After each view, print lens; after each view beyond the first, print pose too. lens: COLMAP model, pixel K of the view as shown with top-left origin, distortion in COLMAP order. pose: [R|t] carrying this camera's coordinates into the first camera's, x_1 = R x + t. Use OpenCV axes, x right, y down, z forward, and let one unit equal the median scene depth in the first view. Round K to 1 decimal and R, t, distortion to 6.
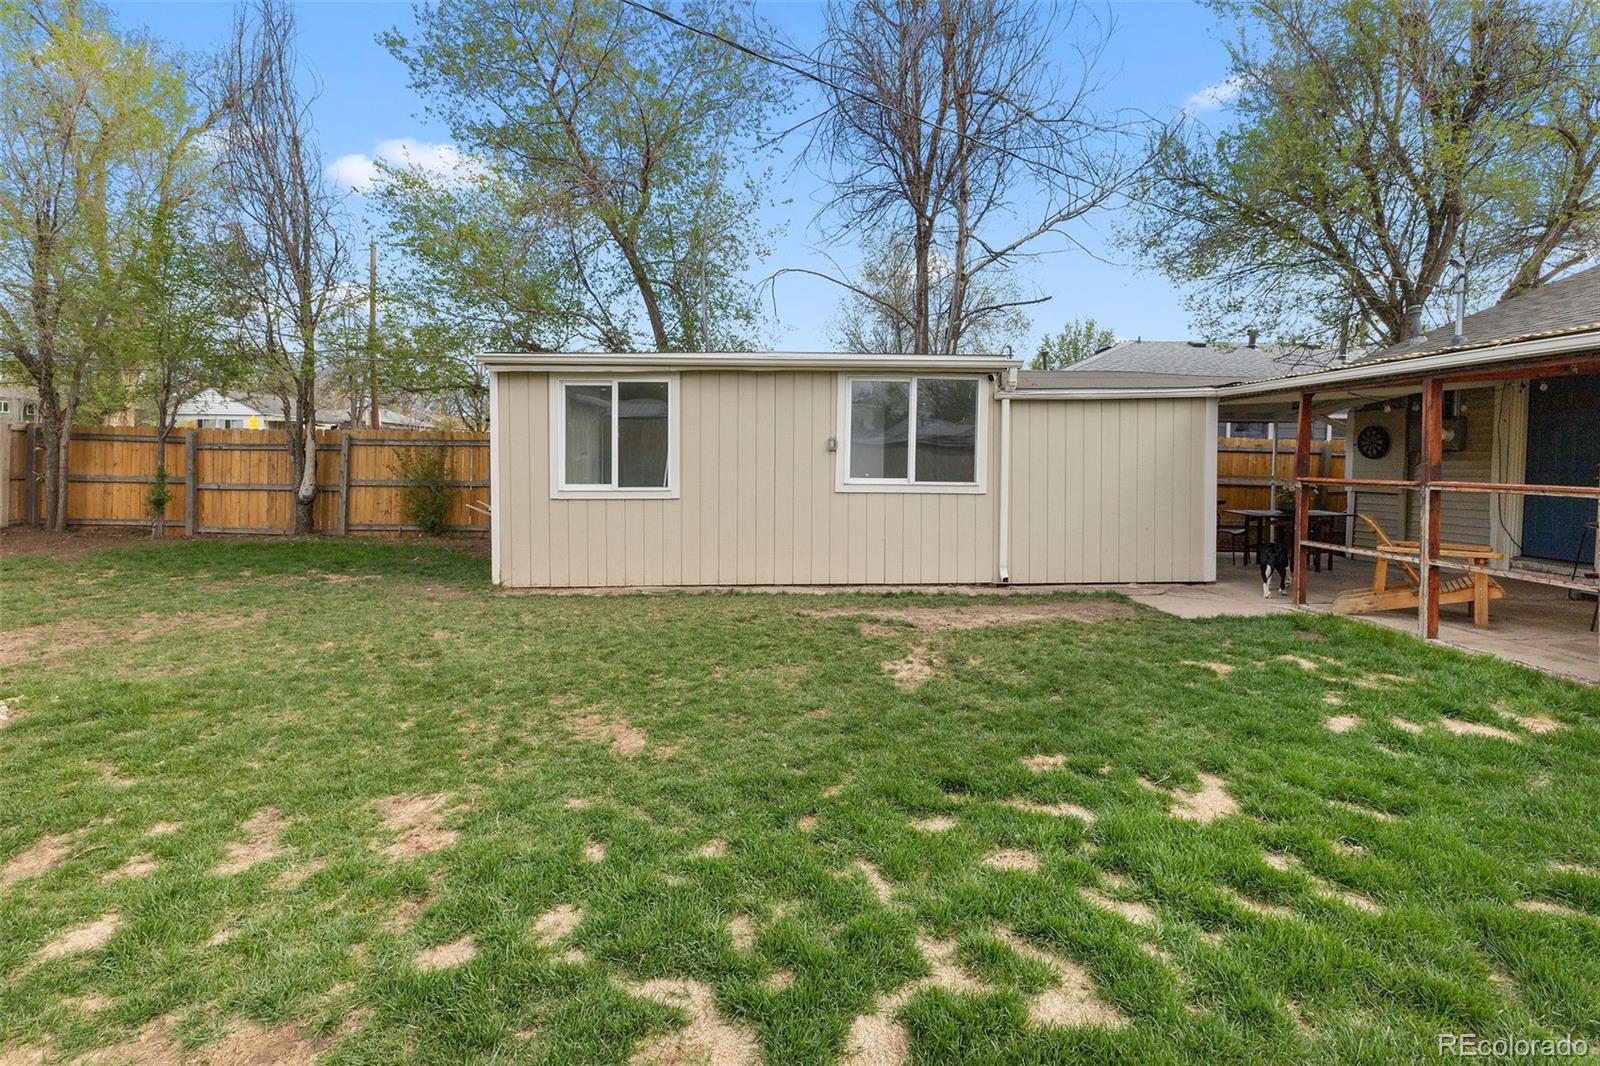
lens RADIAL K [[708.0, 0, 795.9], [0, 708.0, 475.8], [0, 0, 1]] dist [0.009188, -0.000113]
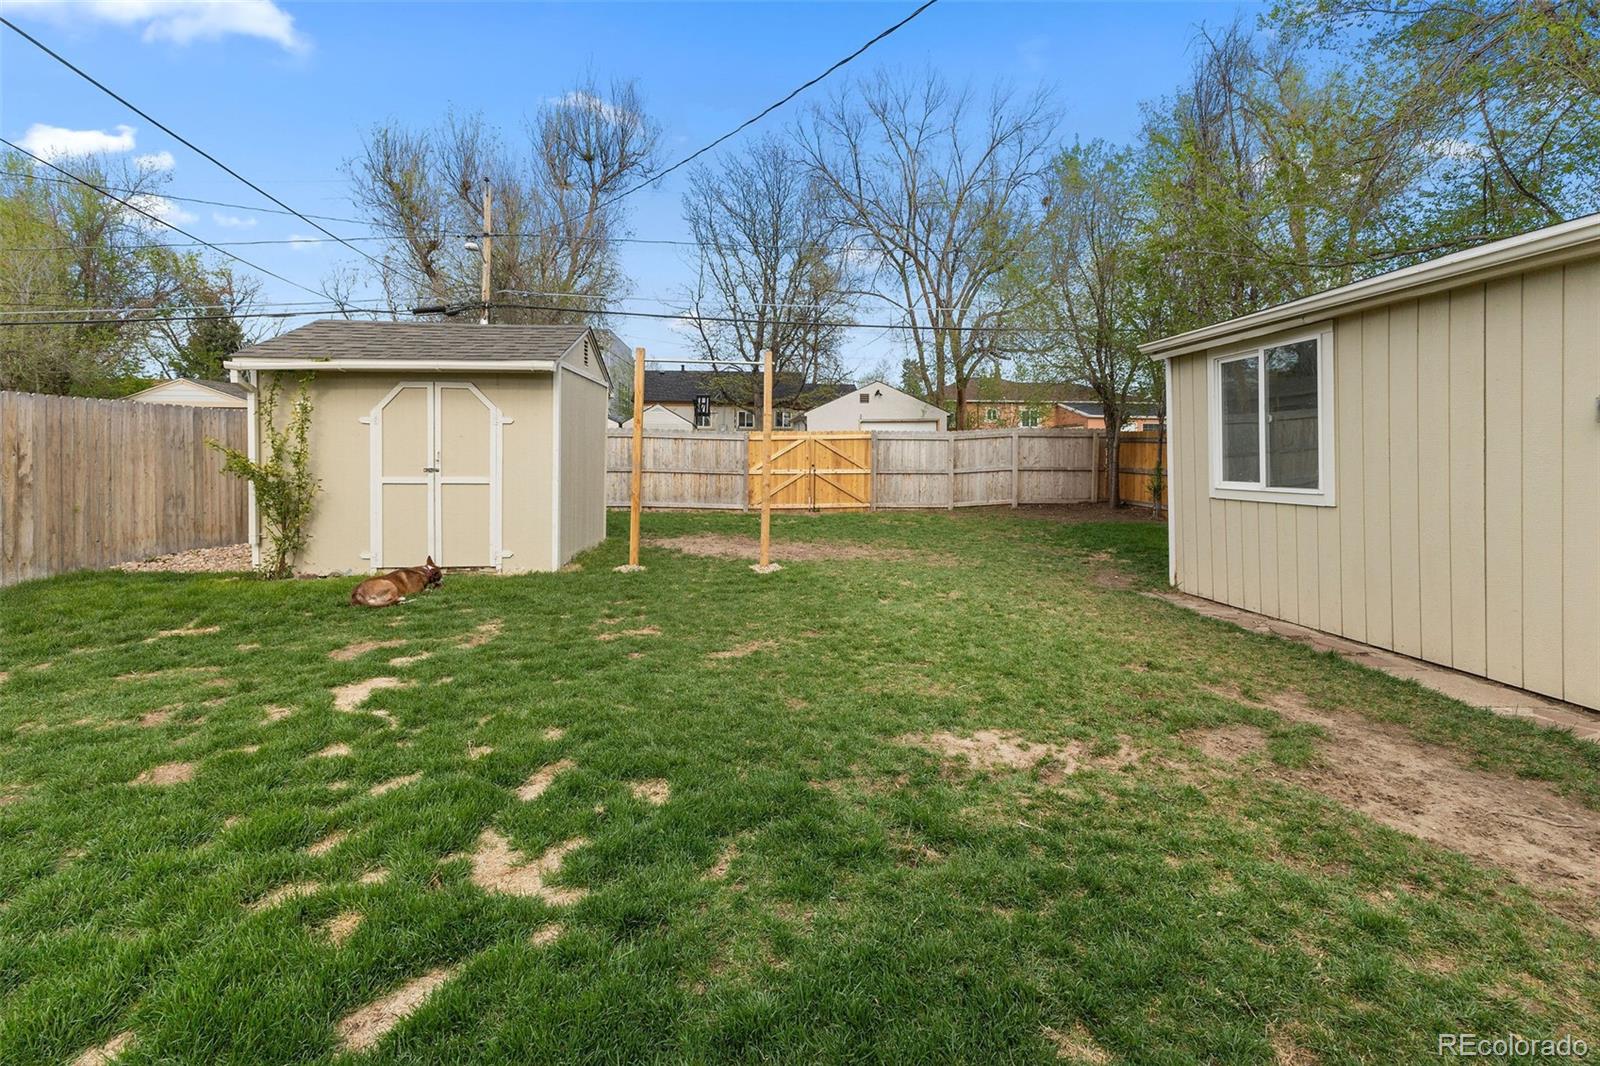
lens RADIAL K [[708.0, 0, 795.9], [0, 708.0, 475.8], [0, 0, 1]] dist [0.009188, -0.000113]
pose [[0.039651, 0.020642, -0.999000, 0.487393], [-0.021590, 0.999571, 0.019797, 0.000091], [0.998980, 0.020784, 0.040080, 0.455091]]
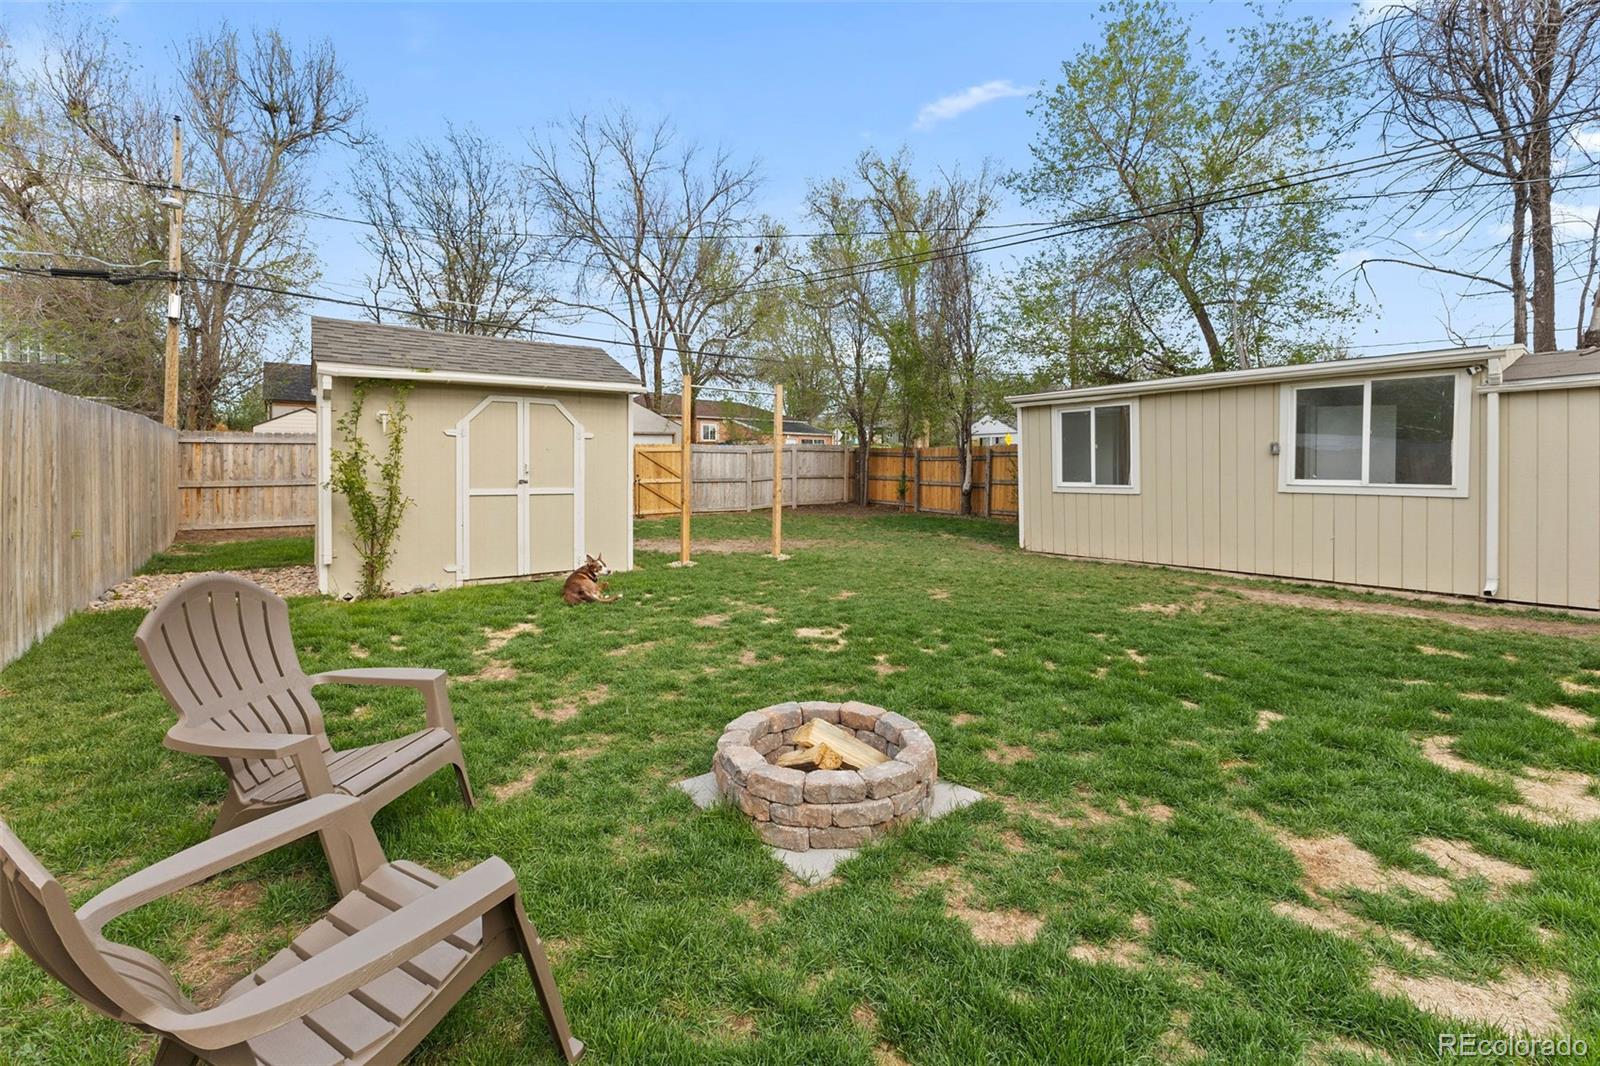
lens RADIAL K [[708.0, 0, 795.9], [0, 708.0, 475.8], [0, 0, 1]] dist [0.009188, -0.000113]
pose [[0.555985, 0.004899, -0.831178, 0.552490], [-0.013632, 0.999902, -0.003225, 0.011322], [0.831081, 0.013123, 0.555997, -0.233156]]
